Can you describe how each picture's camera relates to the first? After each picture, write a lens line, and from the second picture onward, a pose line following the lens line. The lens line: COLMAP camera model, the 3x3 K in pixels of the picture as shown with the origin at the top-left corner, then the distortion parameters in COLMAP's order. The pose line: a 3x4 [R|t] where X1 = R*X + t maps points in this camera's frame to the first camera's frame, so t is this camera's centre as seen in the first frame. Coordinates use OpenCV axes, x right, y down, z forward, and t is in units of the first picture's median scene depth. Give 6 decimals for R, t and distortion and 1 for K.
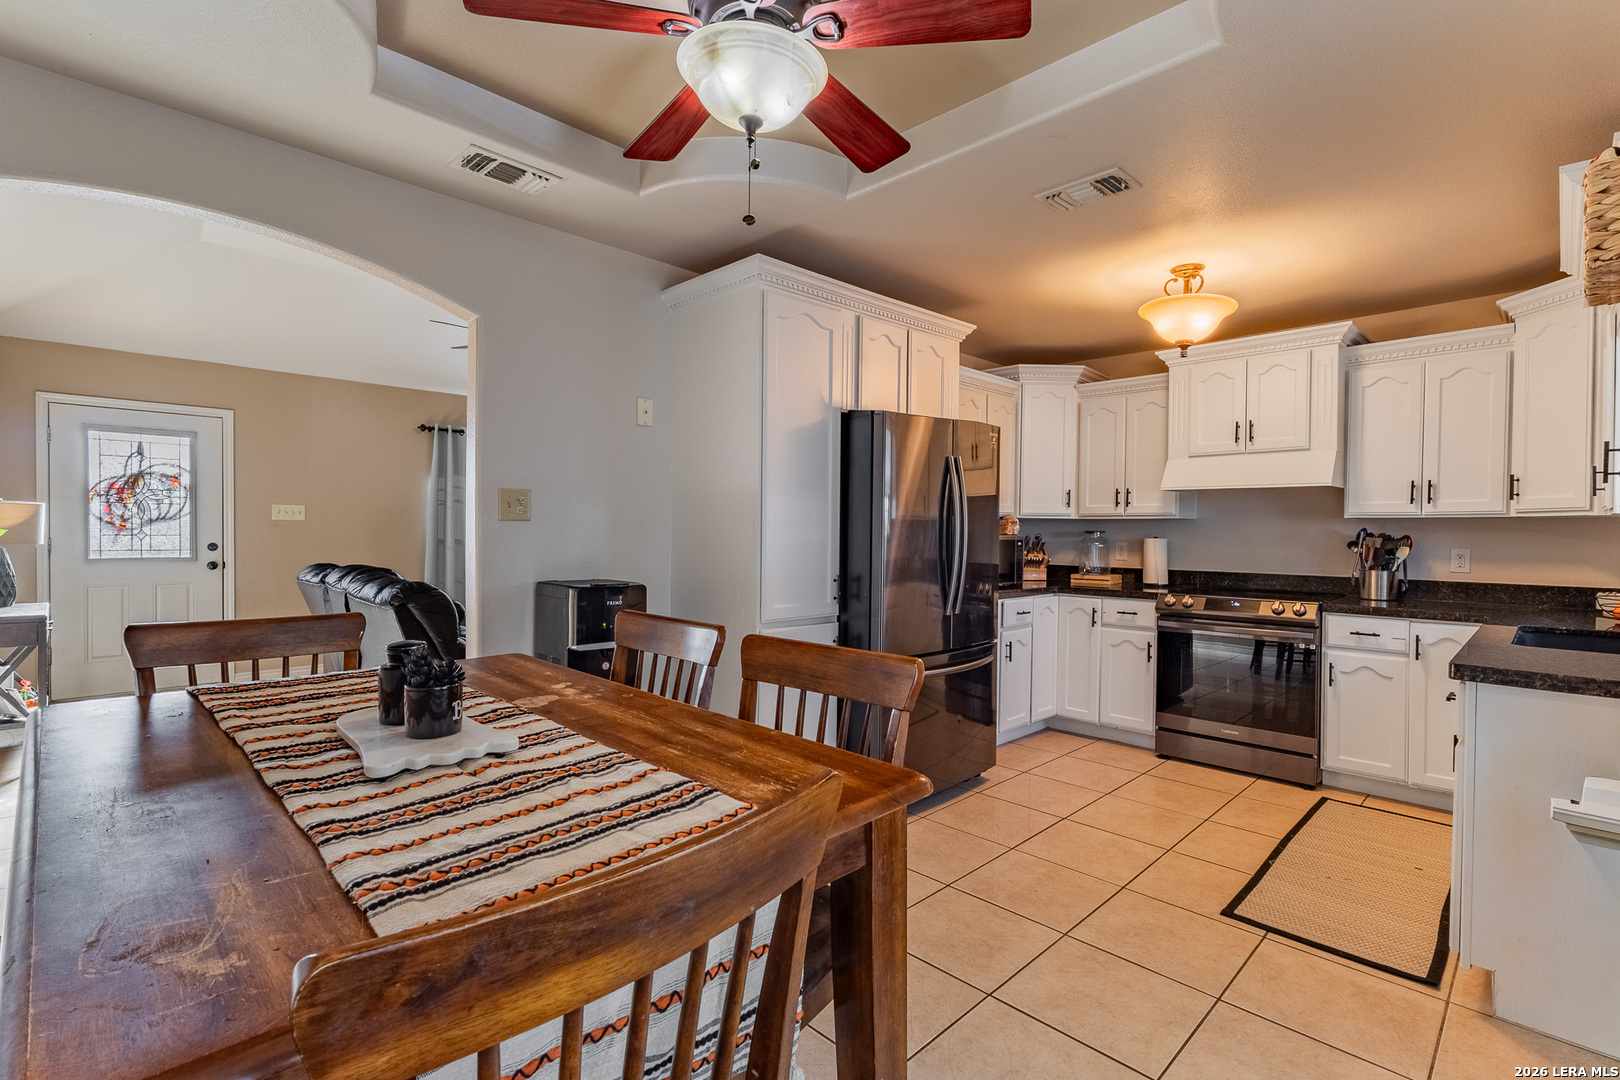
lens RADIAL K [[742.6, 0, 813.5], [0, 742.6, 540.5], [0, 0, 1]] dist [0.000344, 0.000491]
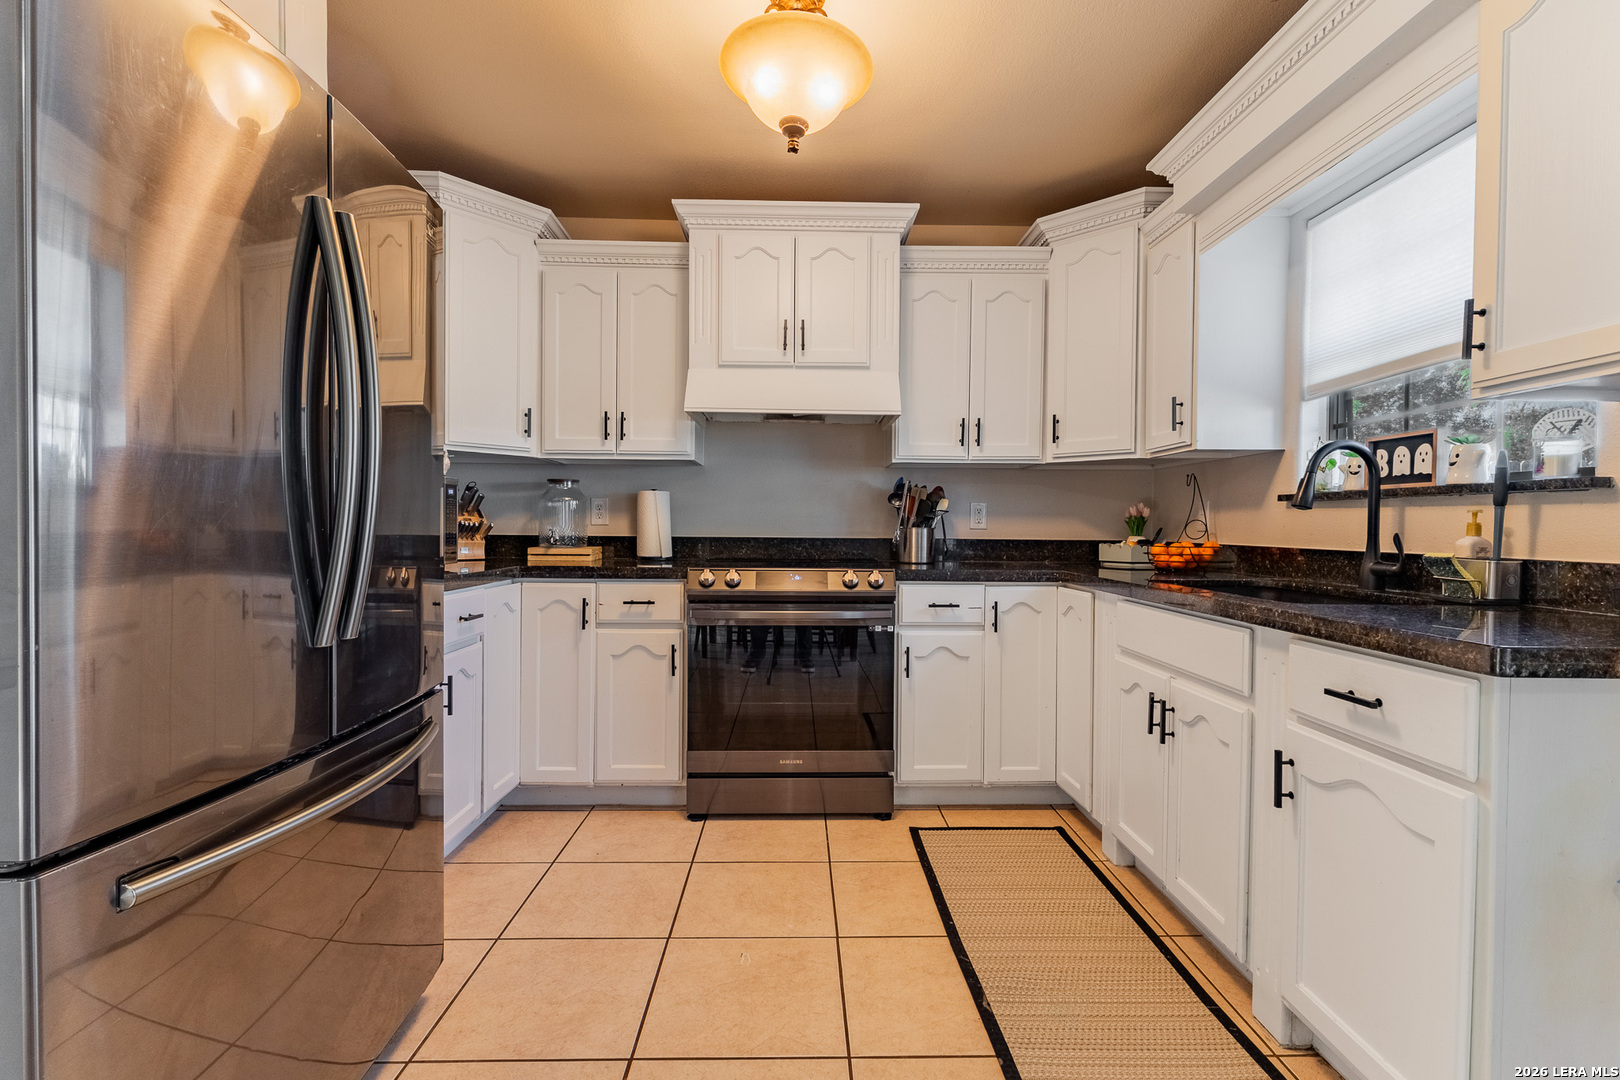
lens RADIAL K [[742.6, 0, 813.5], [0, 742.6, 540.5], [0, 0, 1]] dist [0.000344, 0.000491]
pose [[0.686162, -0.016320, 0.727266, 0.070780], [0.006628, 0.999847, 0.016183, 0.038375], [-0.727419, -0.006284, 0.686165, 0.493224]]
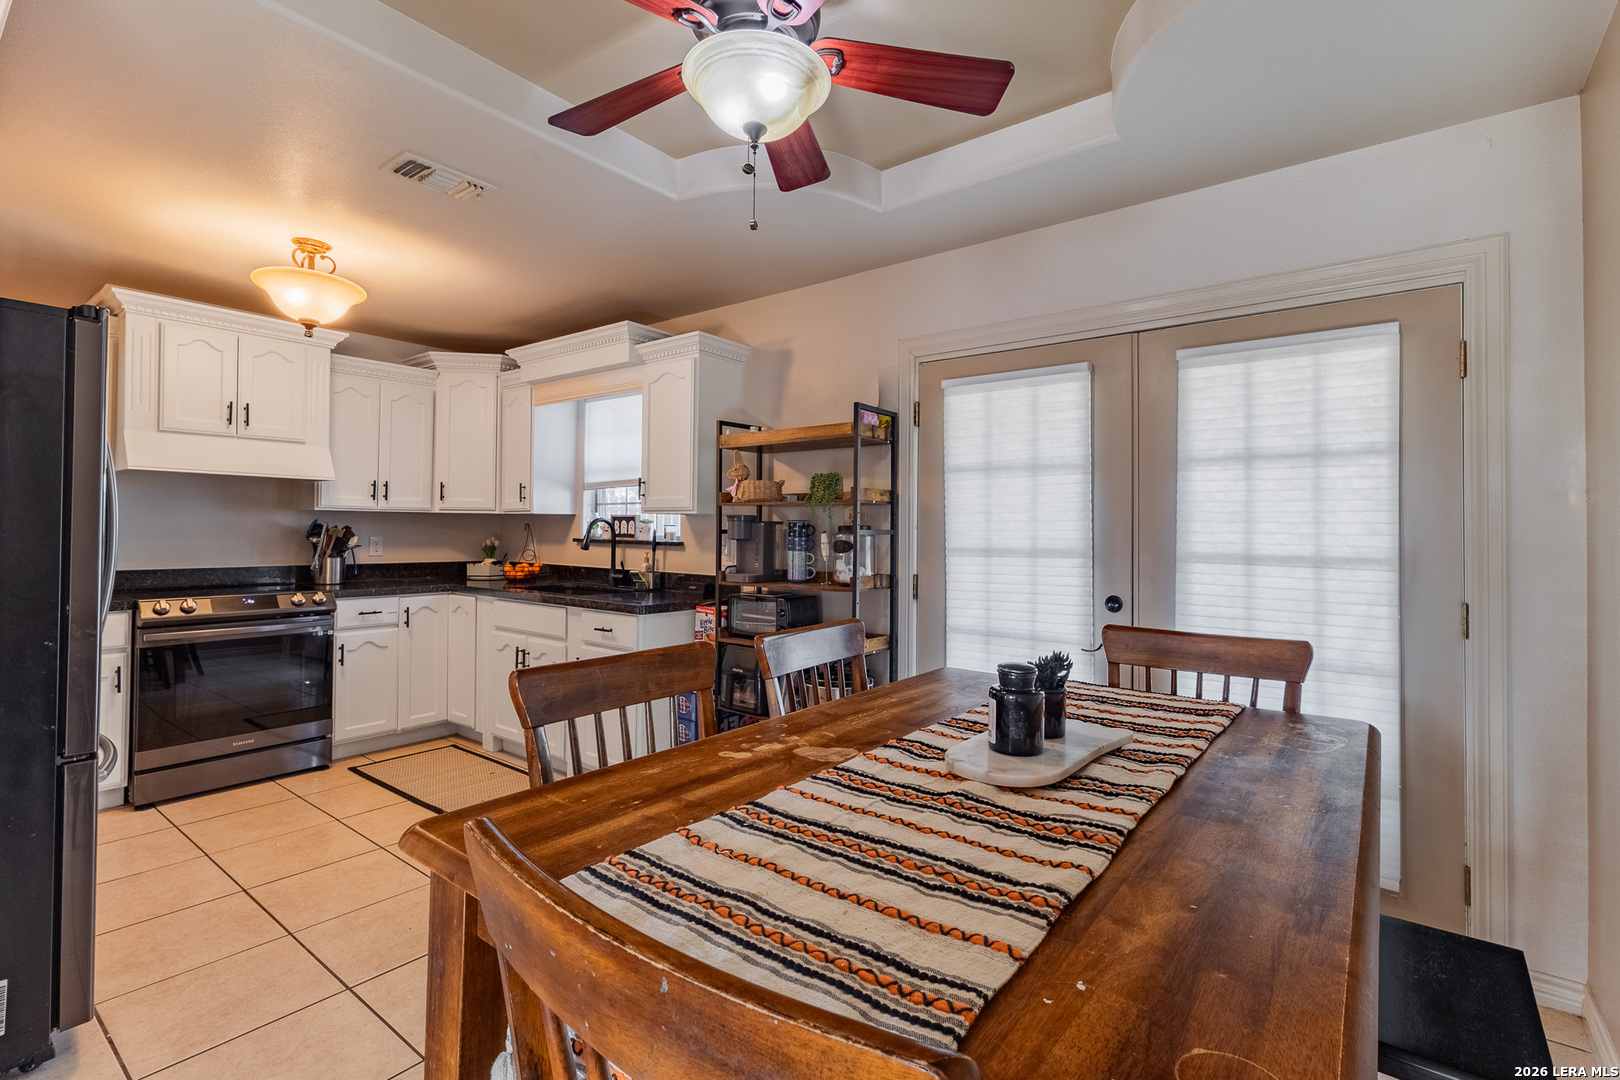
lens RADIAL K [[751.3, 0, 812.2], [0, 751.3, 526.8], [0, 0, 1]] dist [0.017037, 0.000388]
pose [[-0.127398, -0.004683, 0.991841, -0.438099], [0.000994, 0.999988, 0.004849, -0.010335], [-0.991851, 0.001604, -0.127392, 0.413381]]
